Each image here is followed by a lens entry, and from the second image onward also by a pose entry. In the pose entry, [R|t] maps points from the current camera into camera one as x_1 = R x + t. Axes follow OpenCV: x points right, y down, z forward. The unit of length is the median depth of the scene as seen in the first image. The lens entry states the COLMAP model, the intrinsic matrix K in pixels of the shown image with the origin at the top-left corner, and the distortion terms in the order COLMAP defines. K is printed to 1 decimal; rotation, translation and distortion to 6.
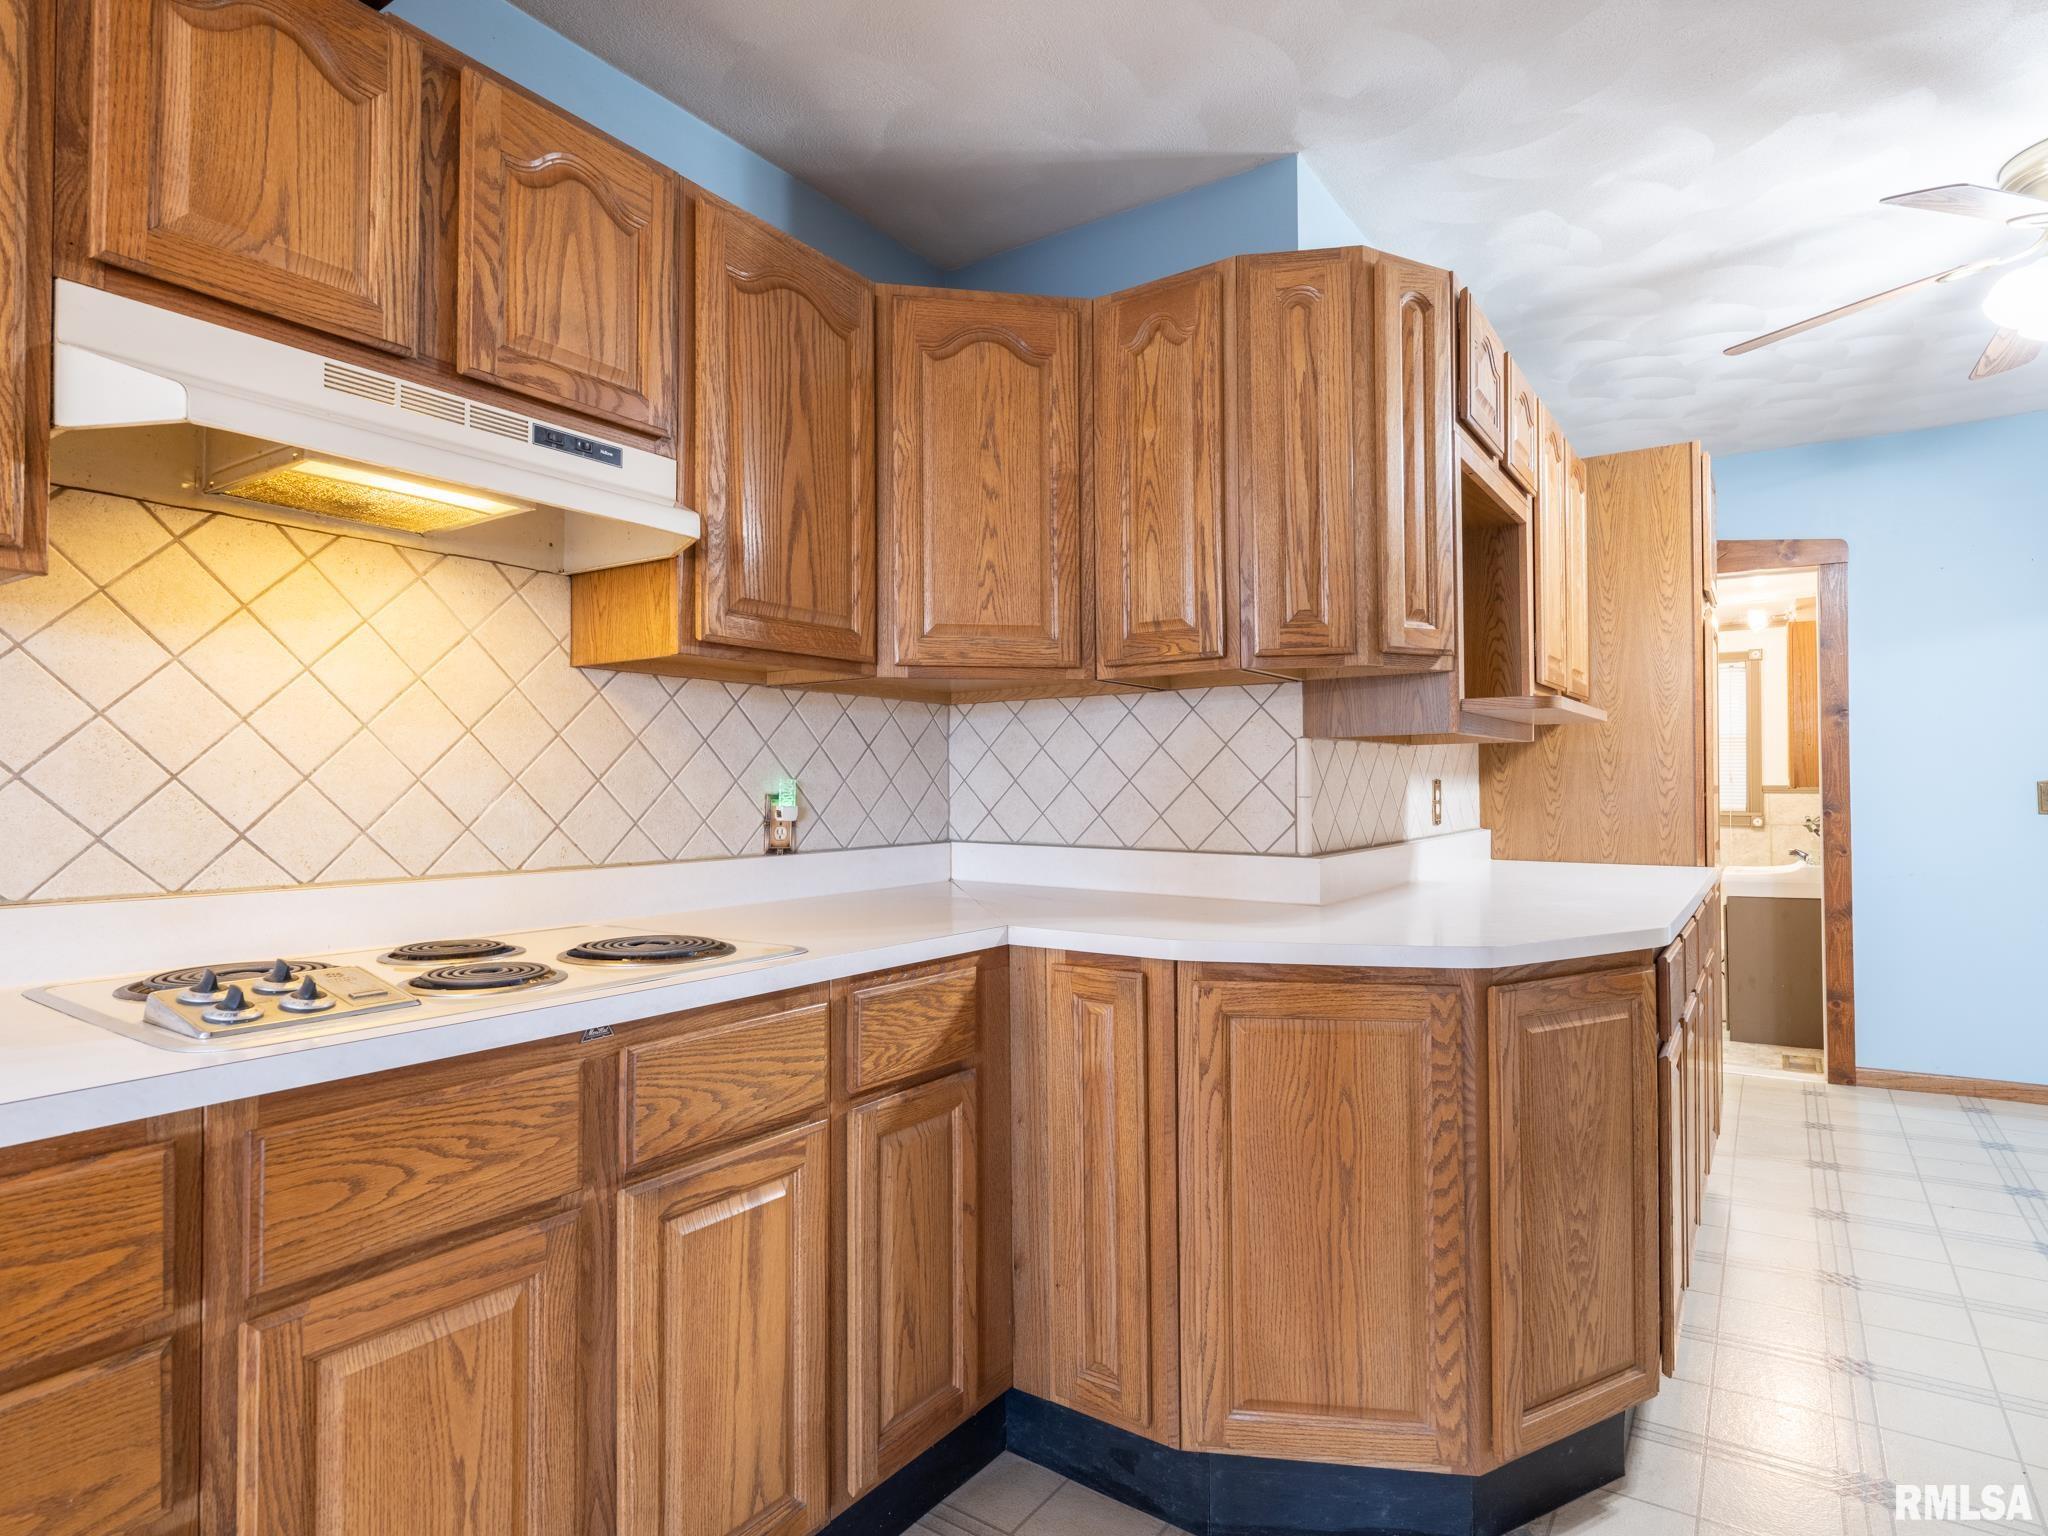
lens RADIAL K [[1103.8, 0, 1026.9], [0, 1103.8, 774.2], [0, 0, 1]] dist [0.002665, -0.003777]
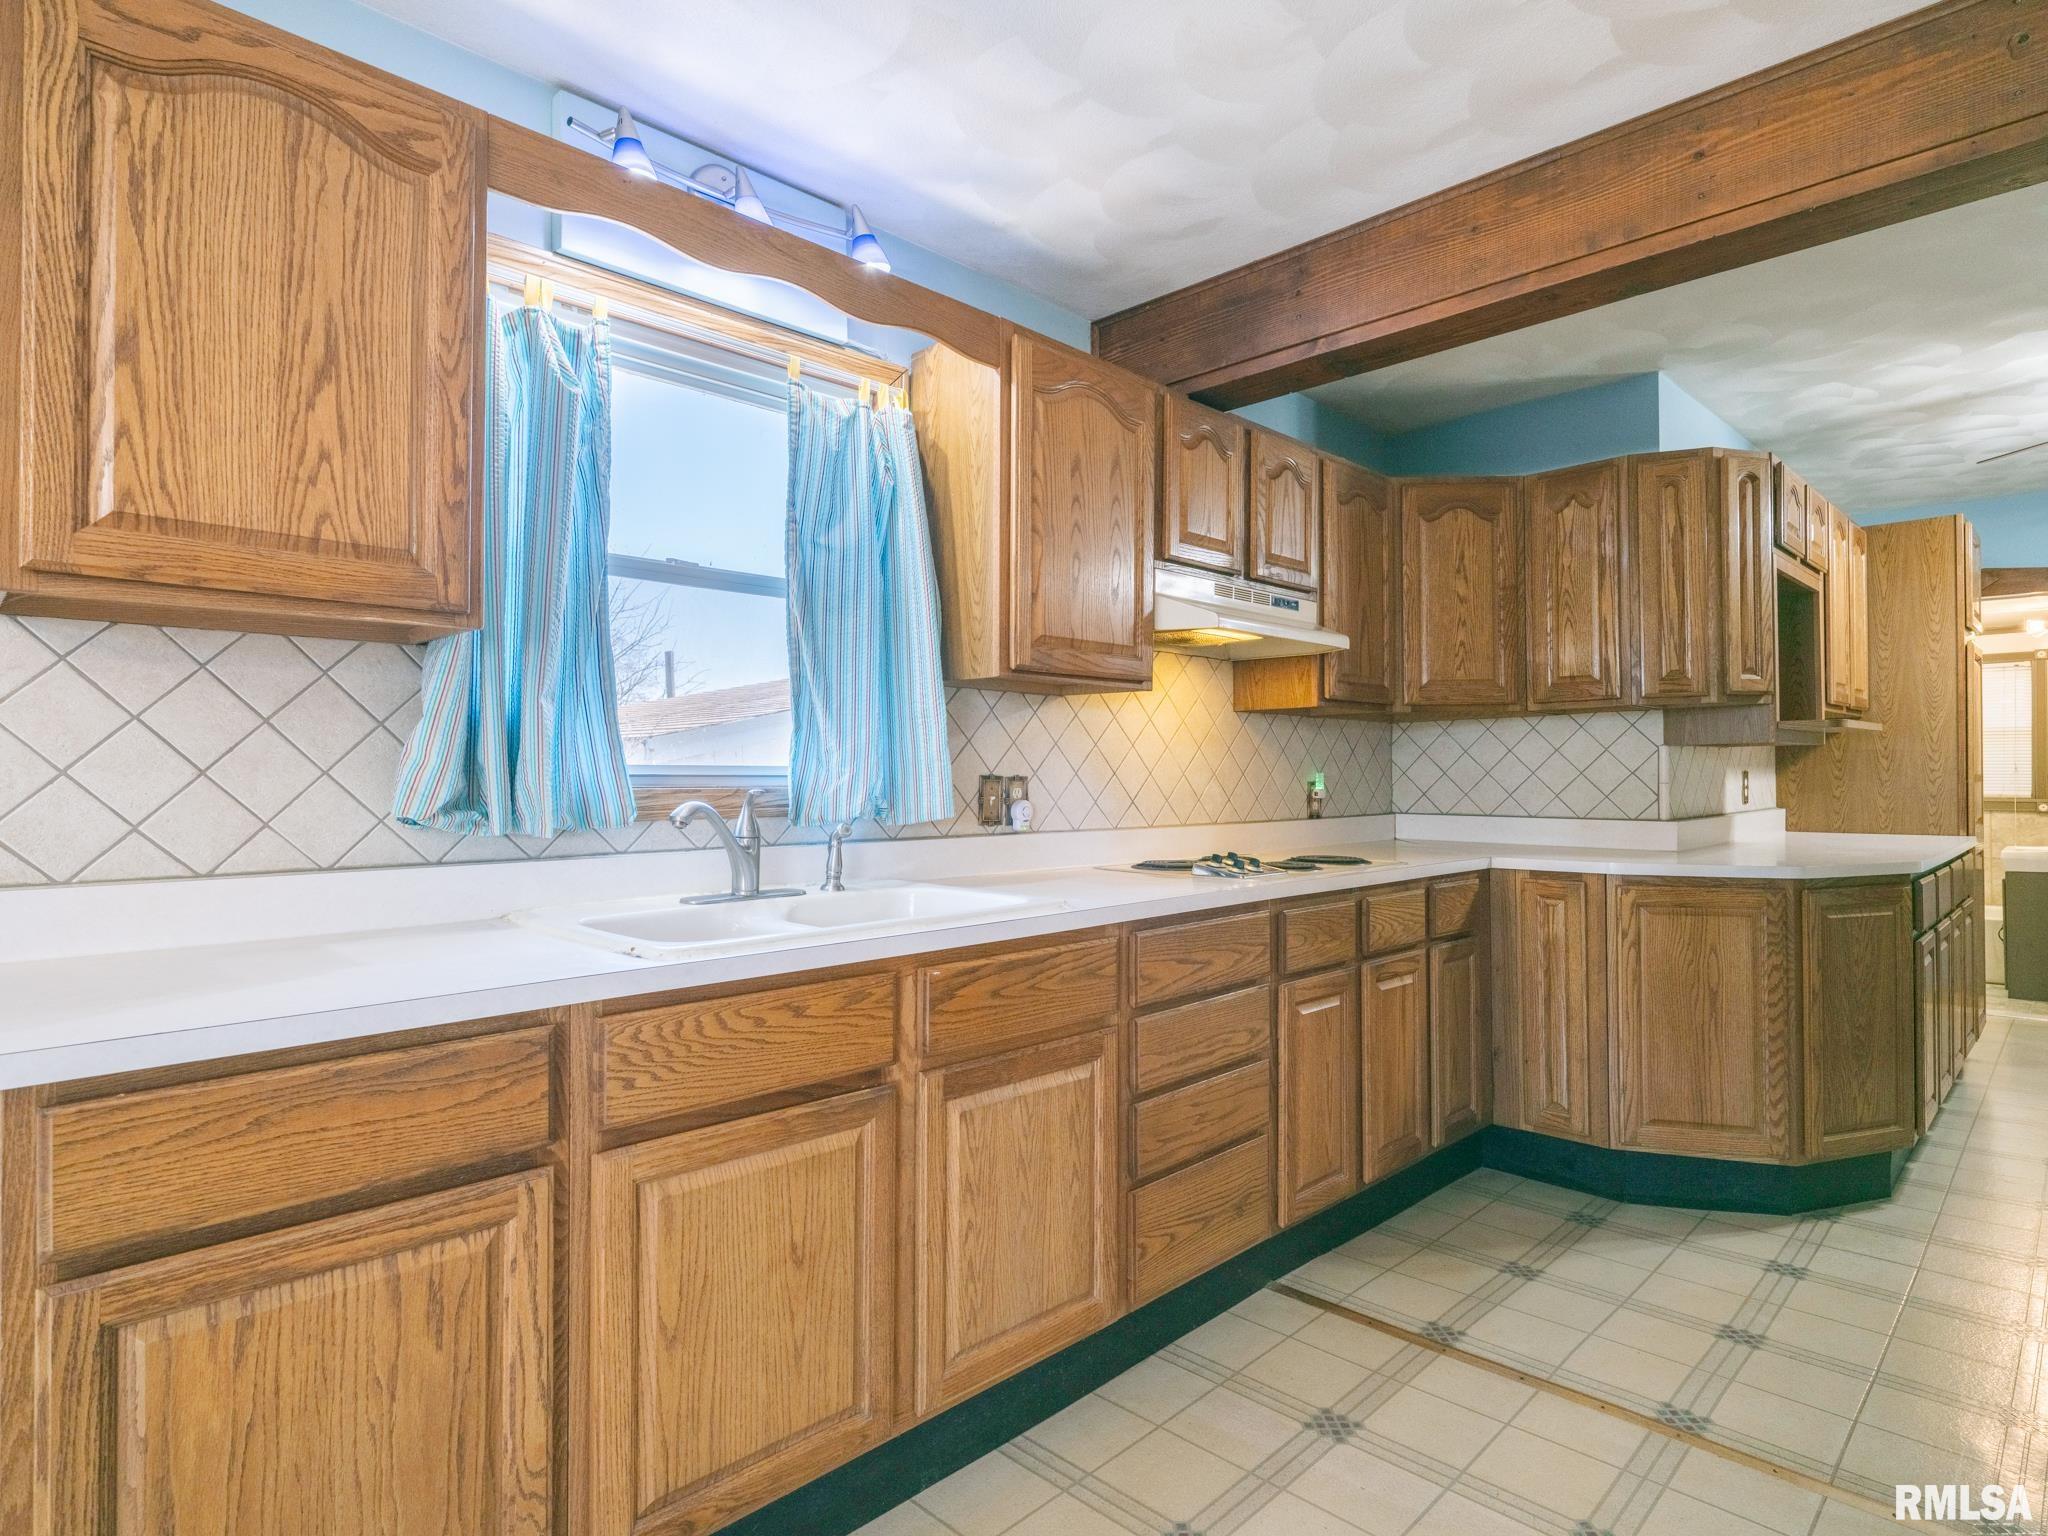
lens RADIAL K [[1103.8, 0, 1021.8], [0, 1103.8, 775.3], [0, 0, 1]] dist [0.002665, -0.003777]
pose [[0.982820, -0.003048, -0.184540, -0.456427], [0.004703, 0.999953, 0.008536, -0.010610], [0.184505, -0.009257, 0.982788, -0.911211]]
